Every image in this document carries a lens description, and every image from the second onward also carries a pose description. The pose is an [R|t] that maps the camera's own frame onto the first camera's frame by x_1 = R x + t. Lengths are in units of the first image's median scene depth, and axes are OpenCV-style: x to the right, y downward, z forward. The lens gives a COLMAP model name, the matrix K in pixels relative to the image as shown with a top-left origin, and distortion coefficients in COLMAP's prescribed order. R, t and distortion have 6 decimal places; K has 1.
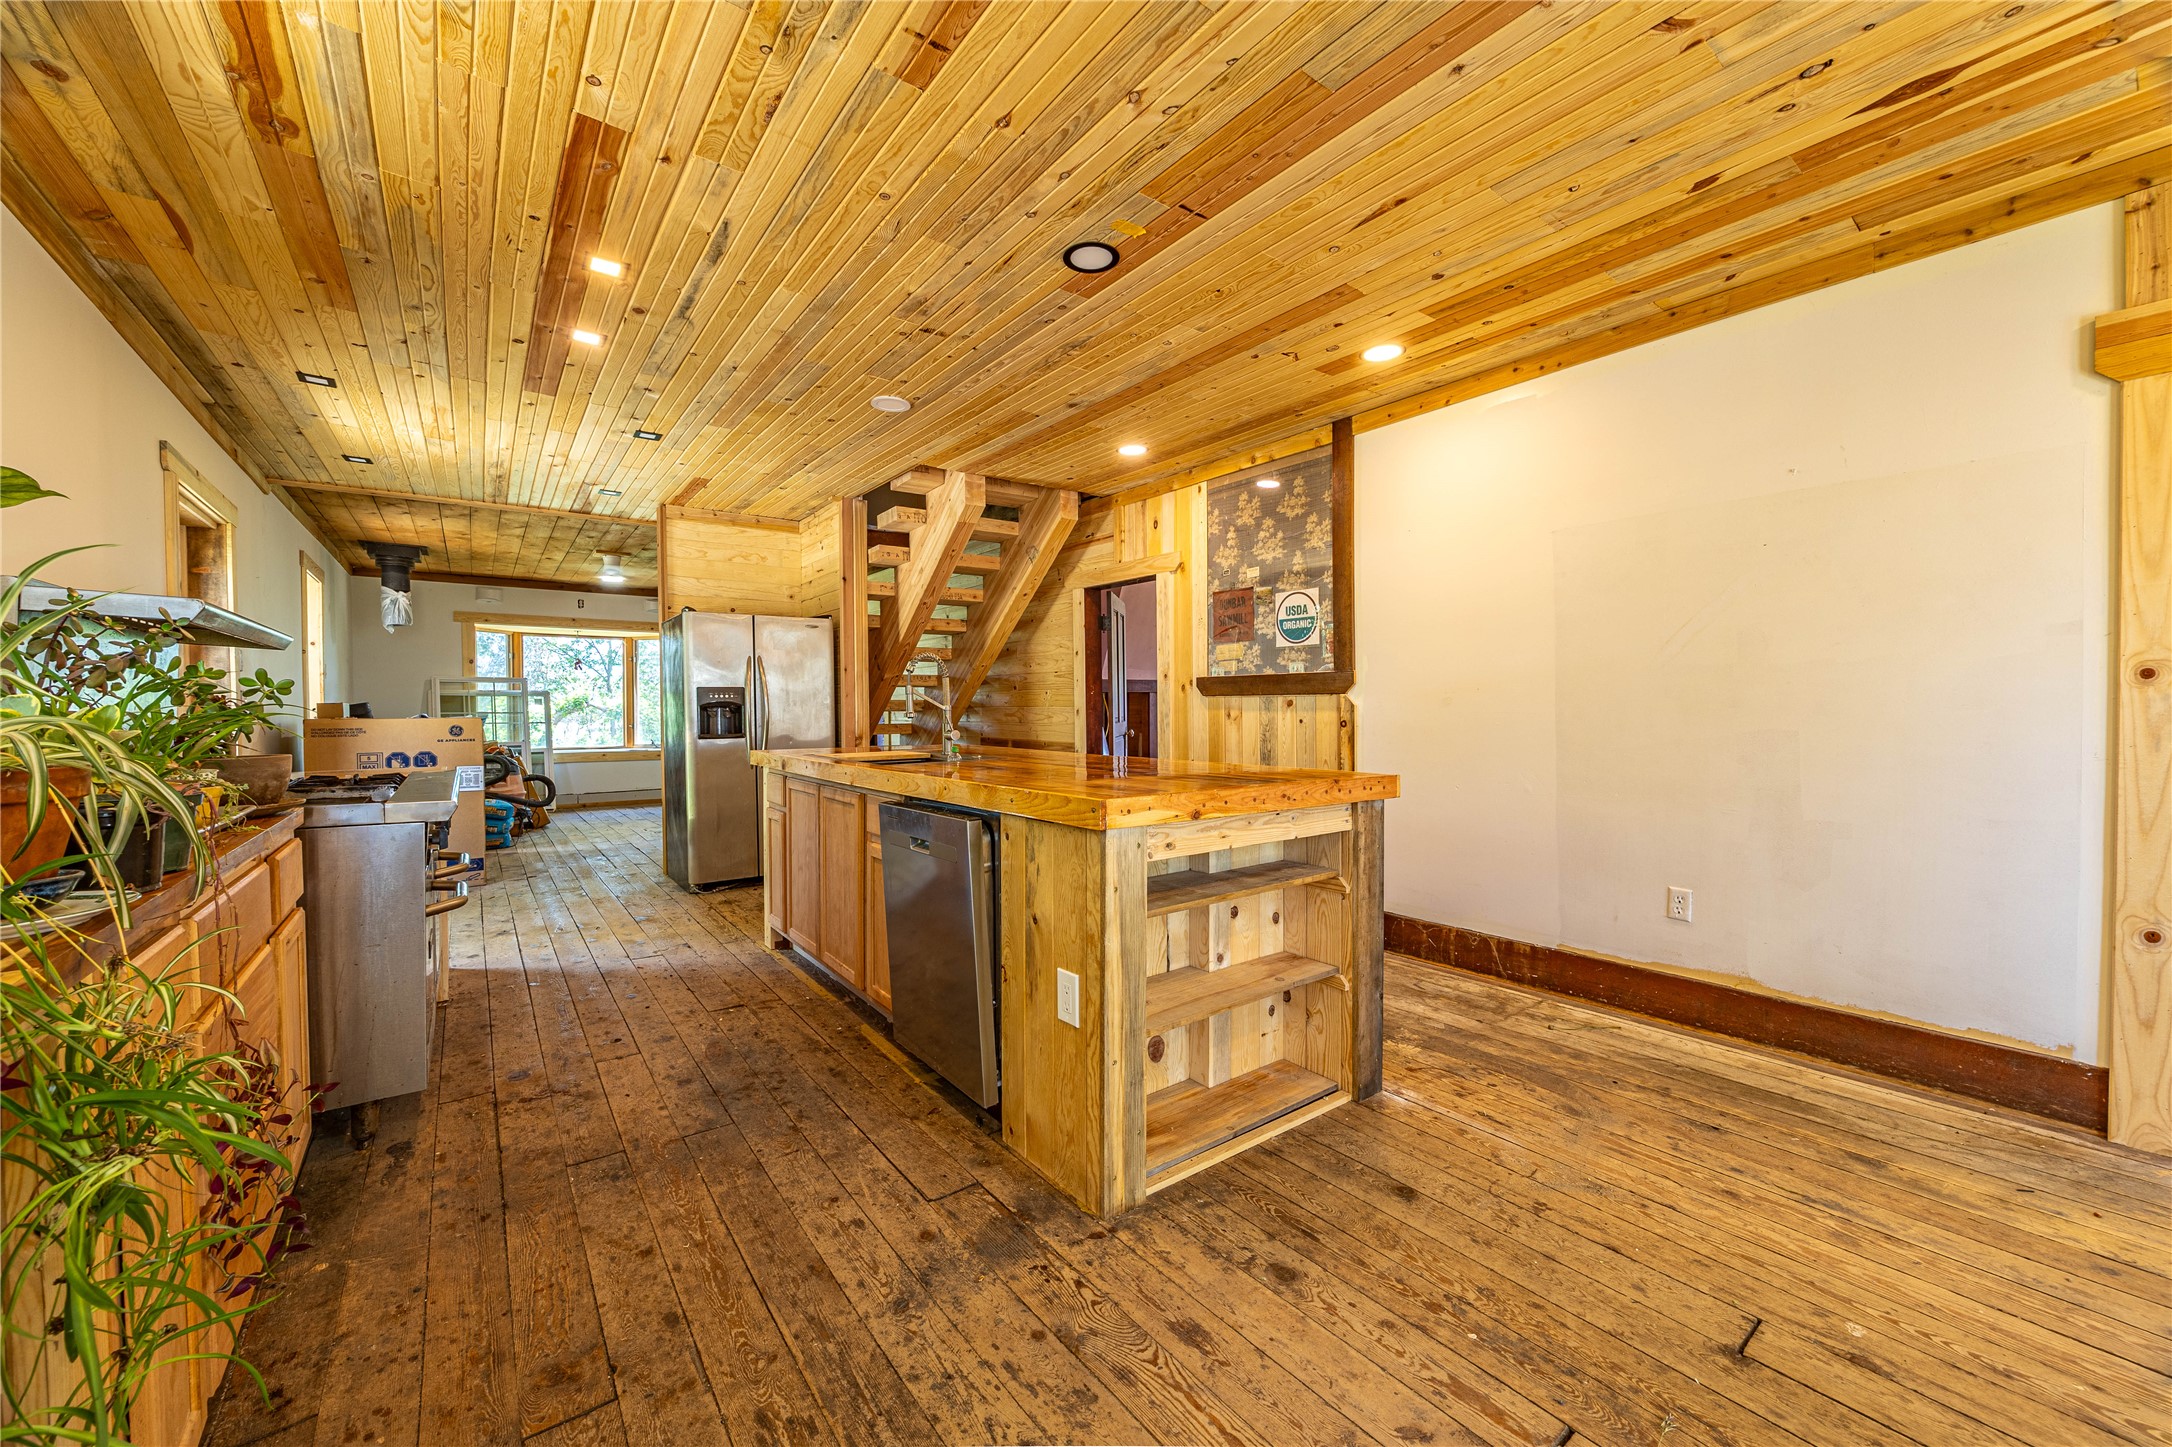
lens RADIAL K [[838.5, 0, 1098.5], [0, 838.5, 720.2], [0, 0, 1]] dist [-0.000611, 0.000099]
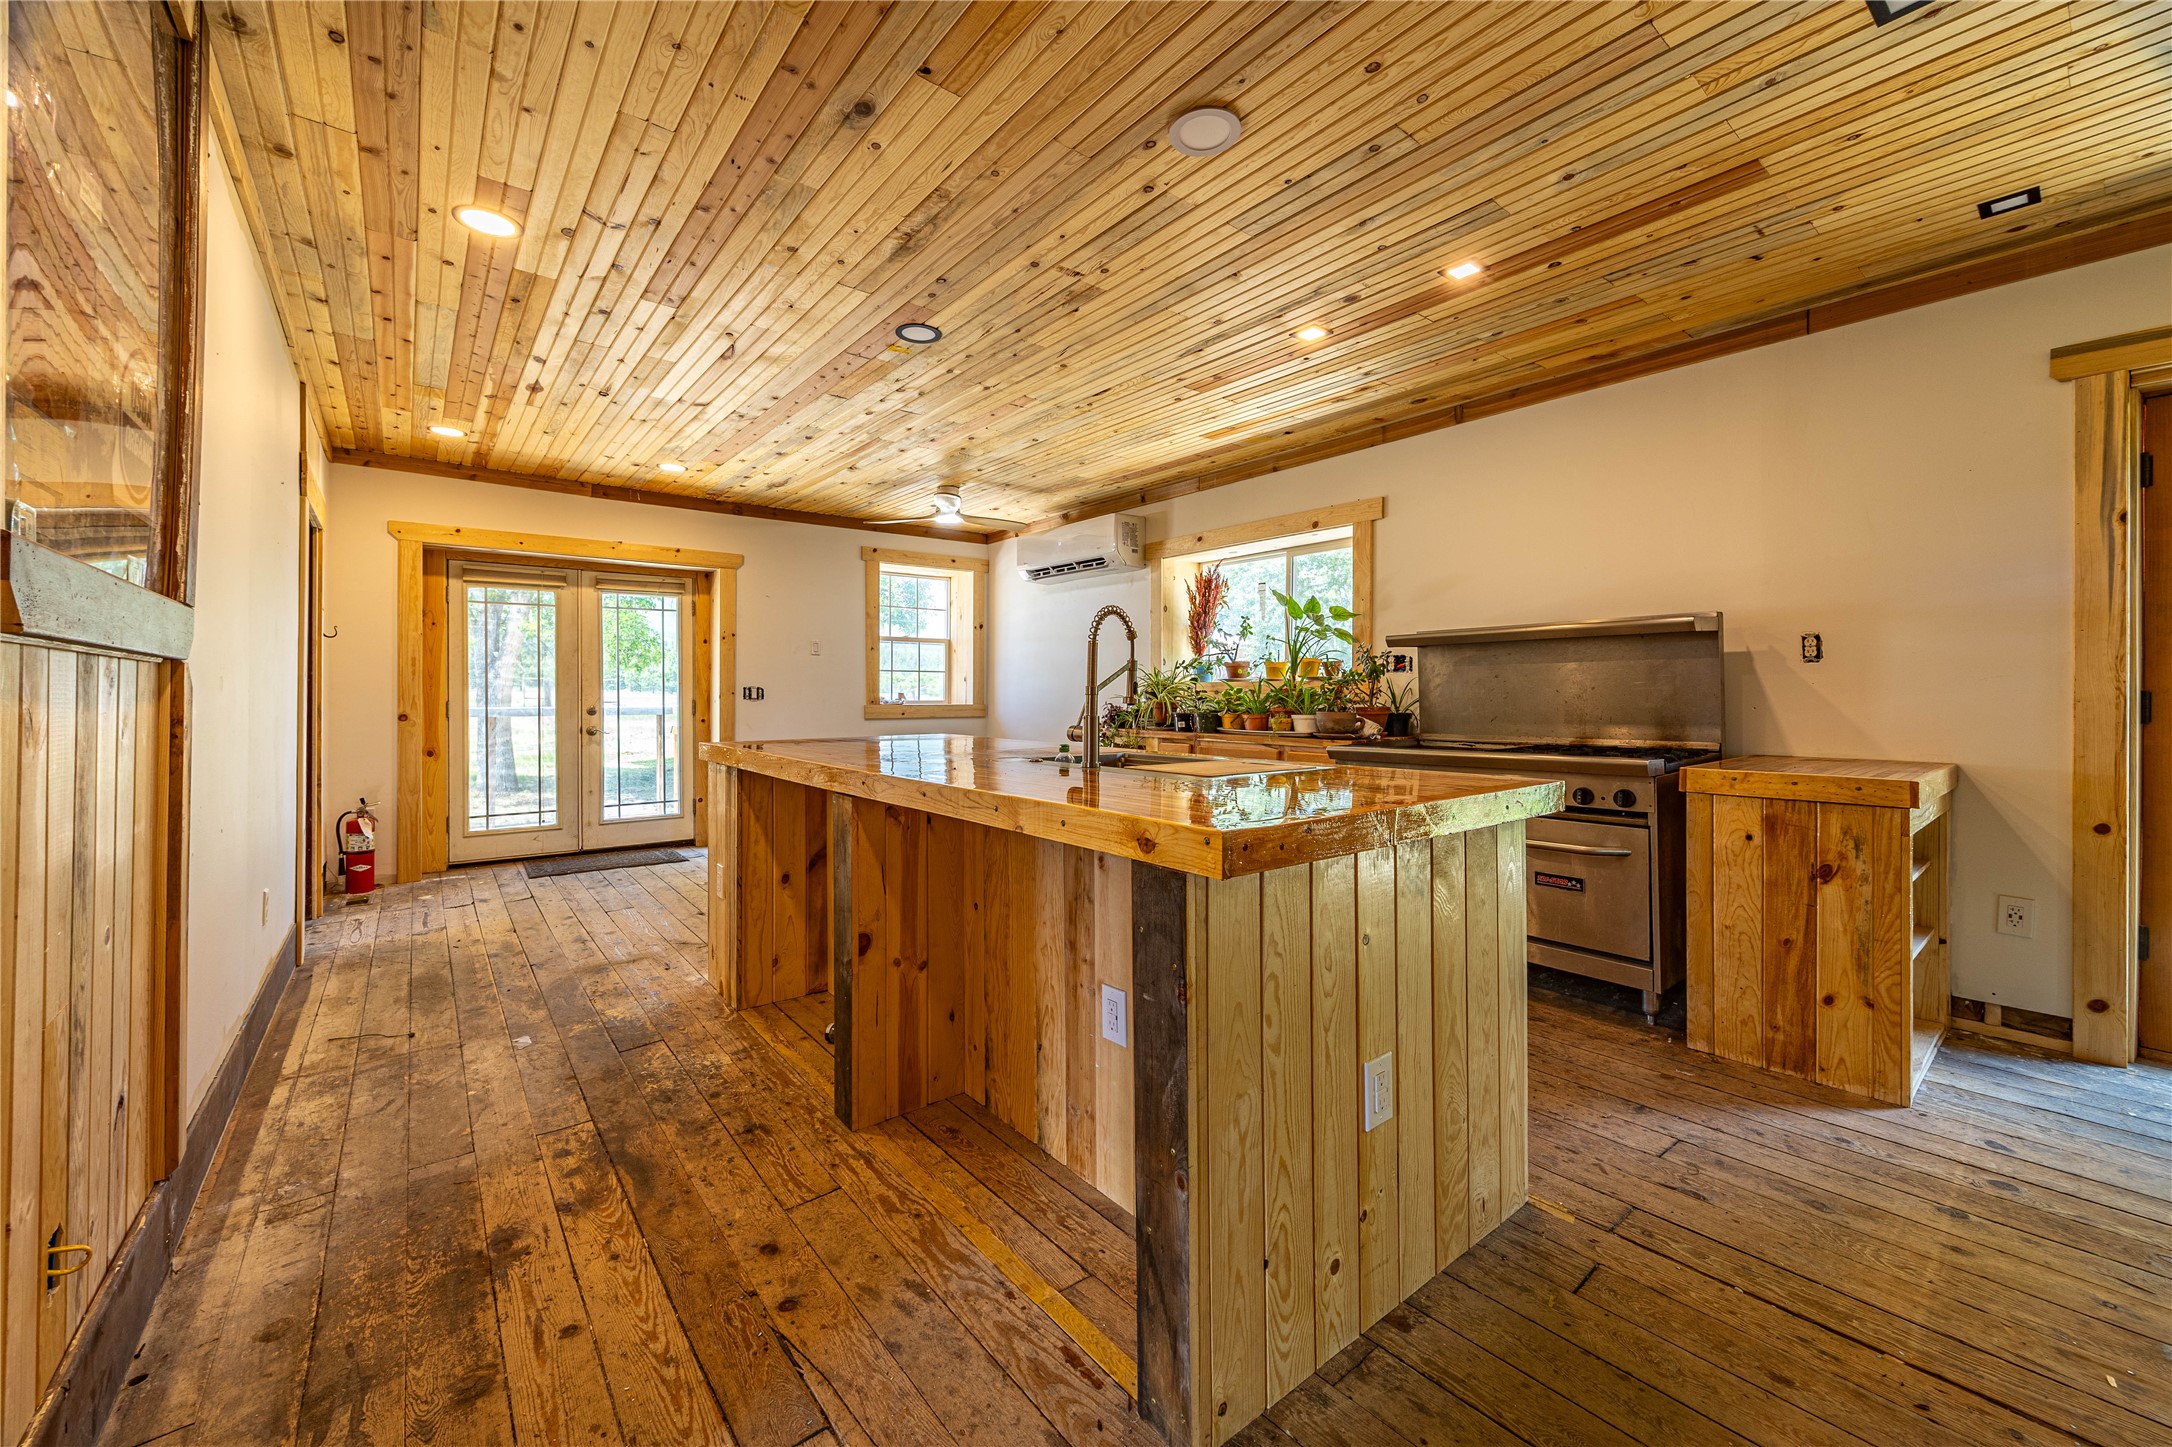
lens RADIAL K [[838.5, 0, 1118.5], [0, 838.5, 687.7], [0, 0, 1]] dist [-0.000611, 0.000099]
pose [[-0.998216, 0.006445, -0.059364, -0.183191], [0.005935, 0.999944, 0.008768, -0.024613], [0.059417, 0.008400, -0.998198, 1.823830]]
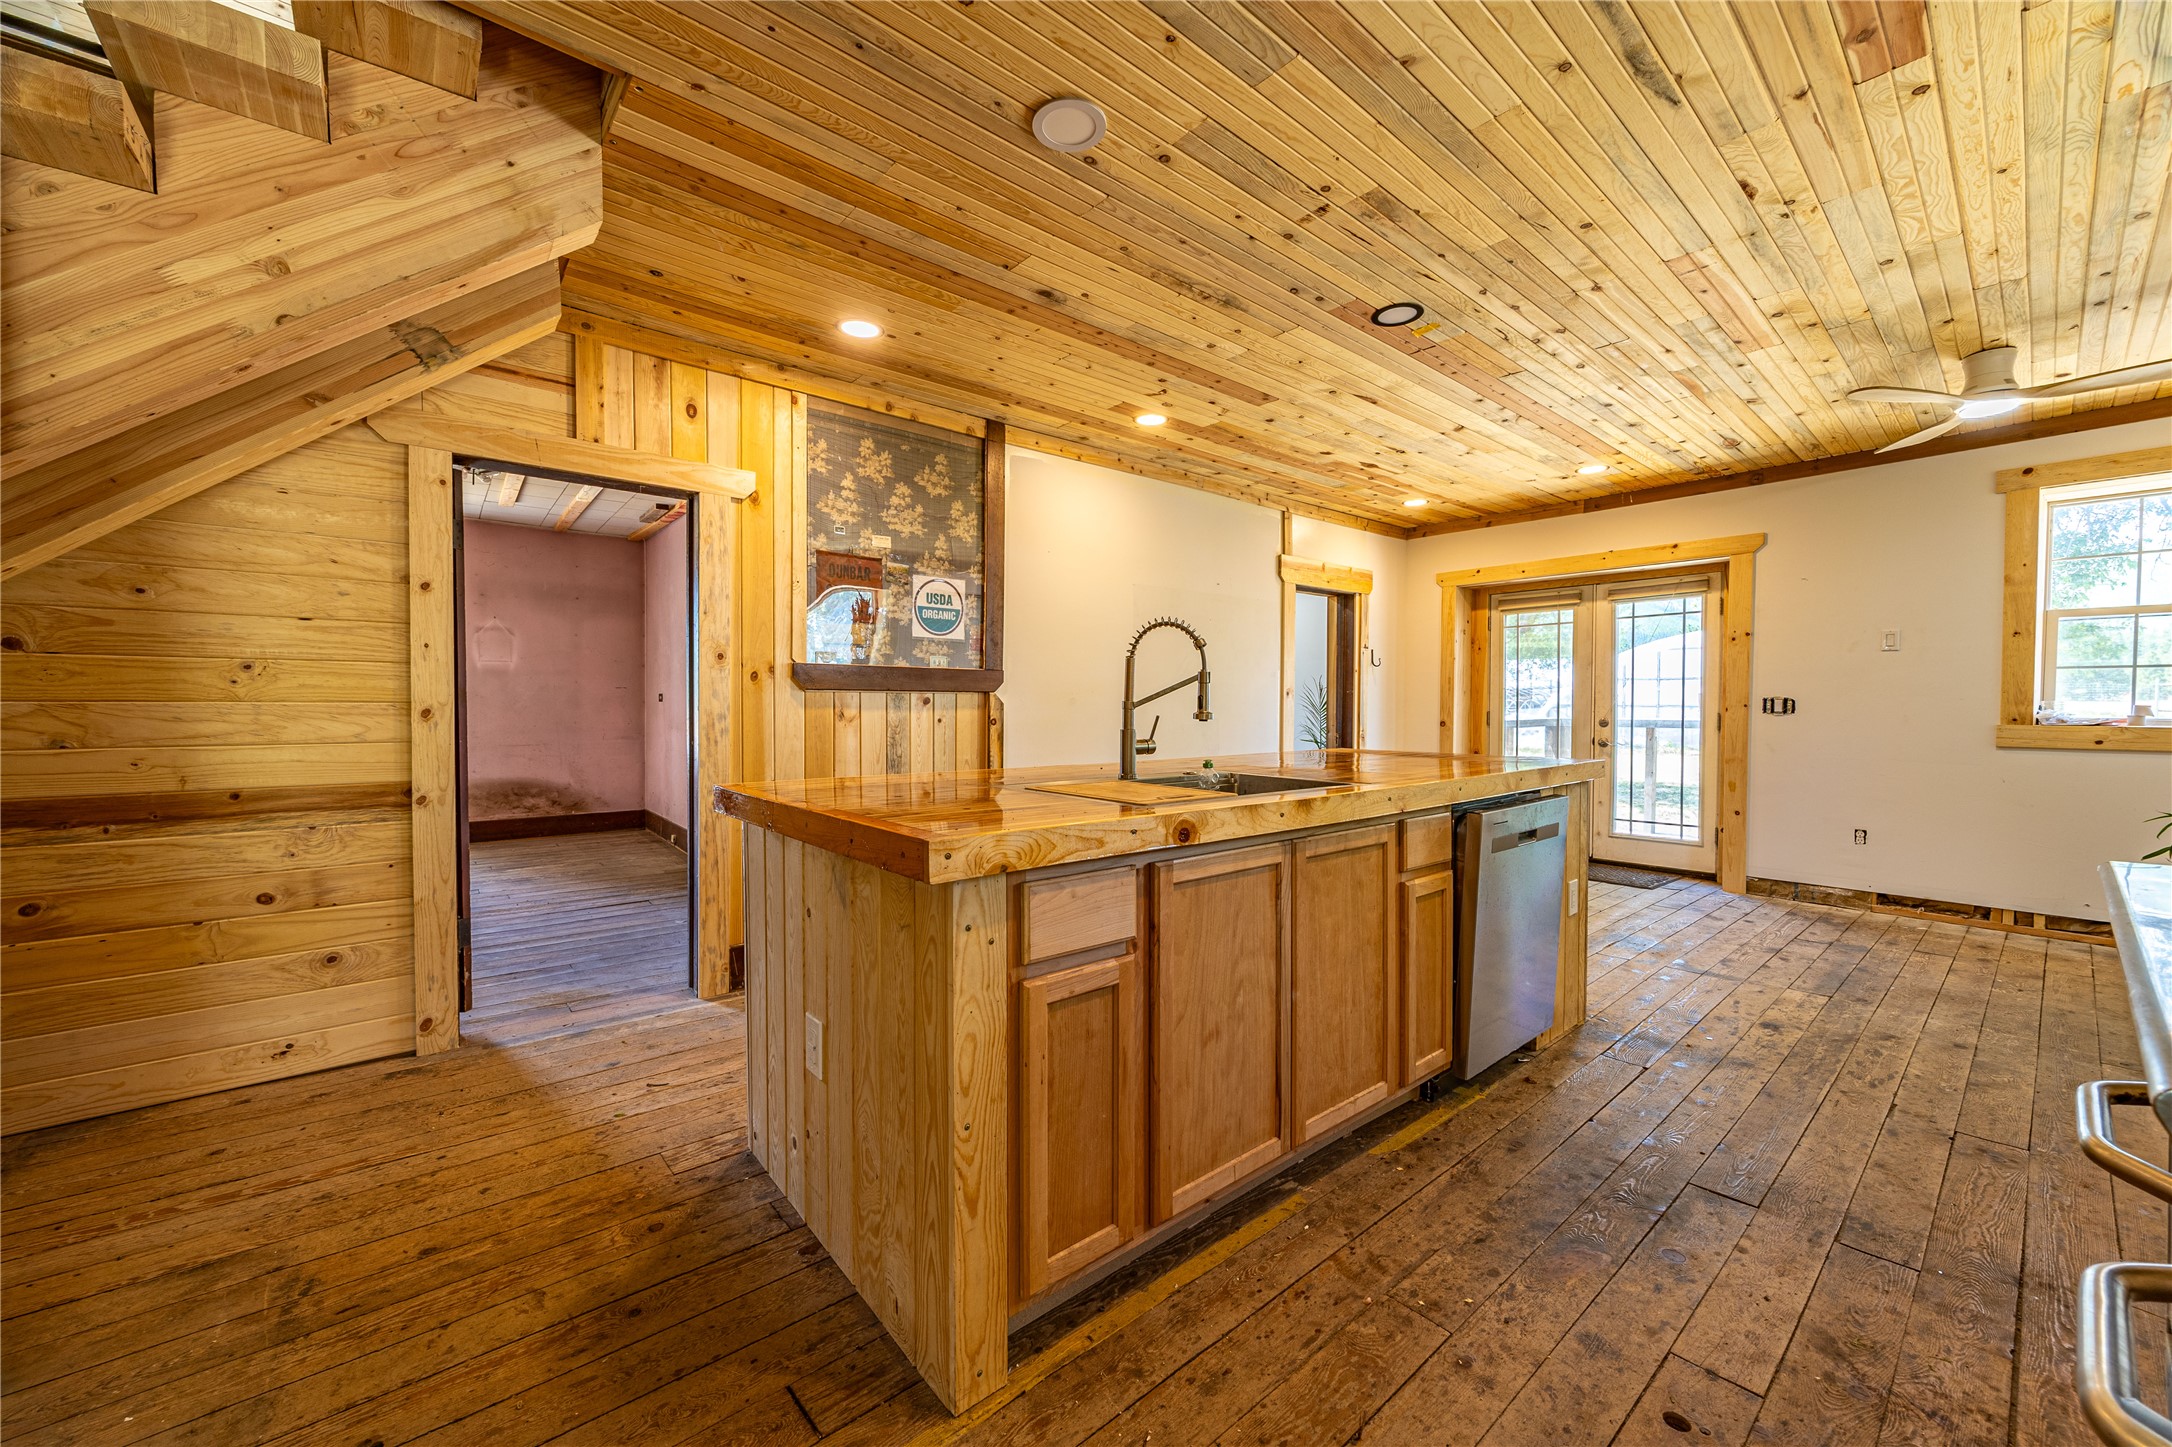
lens RADIAL K [[838.5, 0, 1062.4], [0, 838.5, 720.8], [0, 0, 1]] dist [-0.000611, 0.000099]
pose [[-0.051849, -0.014327, 0.998552, -0.916668], [0.014612, 0.999779, 0.015103, -0.014318], [-0.998548, 0.015374, -0.051629, 1.225377]]
